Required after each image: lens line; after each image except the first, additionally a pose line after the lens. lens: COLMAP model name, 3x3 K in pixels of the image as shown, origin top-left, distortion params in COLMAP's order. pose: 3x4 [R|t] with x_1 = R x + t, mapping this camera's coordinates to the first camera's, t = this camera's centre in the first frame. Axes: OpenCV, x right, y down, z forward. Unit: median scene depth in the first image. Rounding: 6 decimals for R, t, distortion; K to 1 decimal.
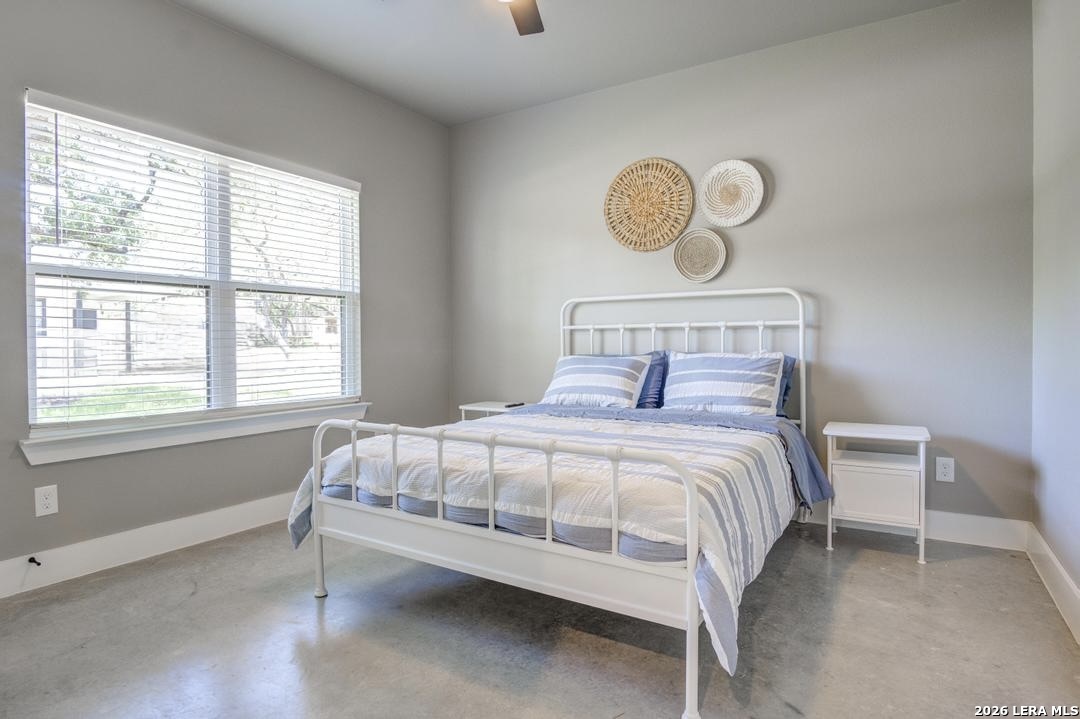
lens RADIAL K [[577.7, 0, 535.7], [0, 577.7, 354.1], [0, 0, 1]] dist [-0.023227, 0.002936]
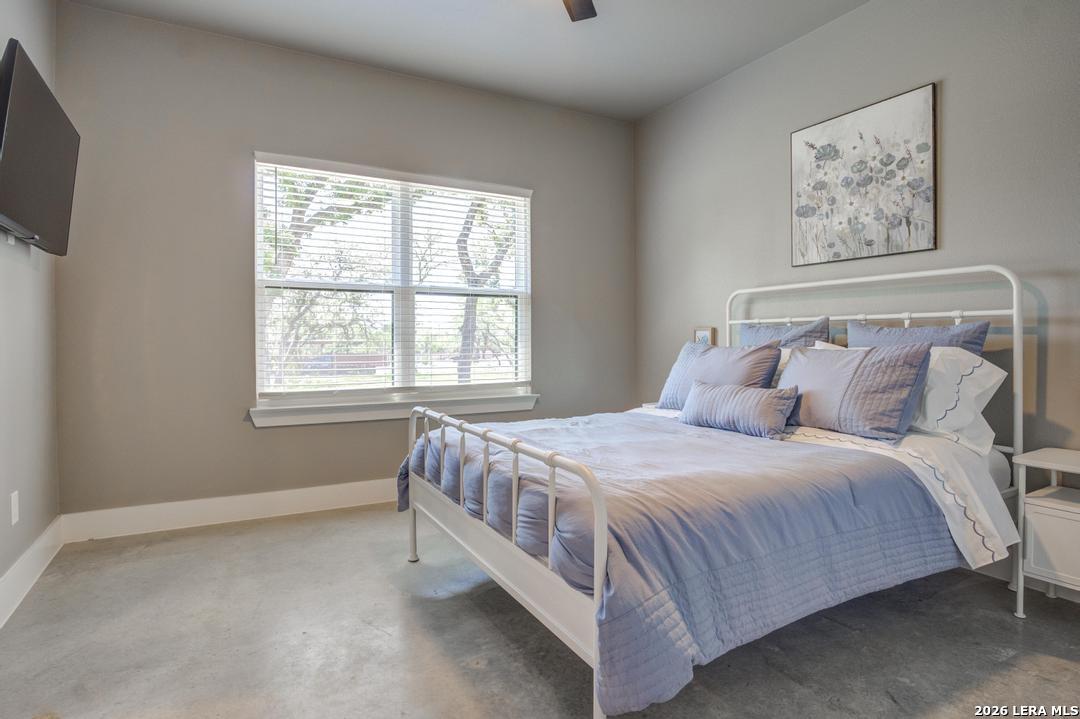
lens RADIAL K [[577.7, 0, 547.3], [0, 577.7, 345.0], [0, 0, 1]] dist [-0.023227, 0.002936]
pose [[0.878192, -0.000600, -0.478307, 0.281613], [-0.010145, 0.999751, -0.019880, 0.014515], [0.478200, 0.022311, 0.877967, 0.090764]]
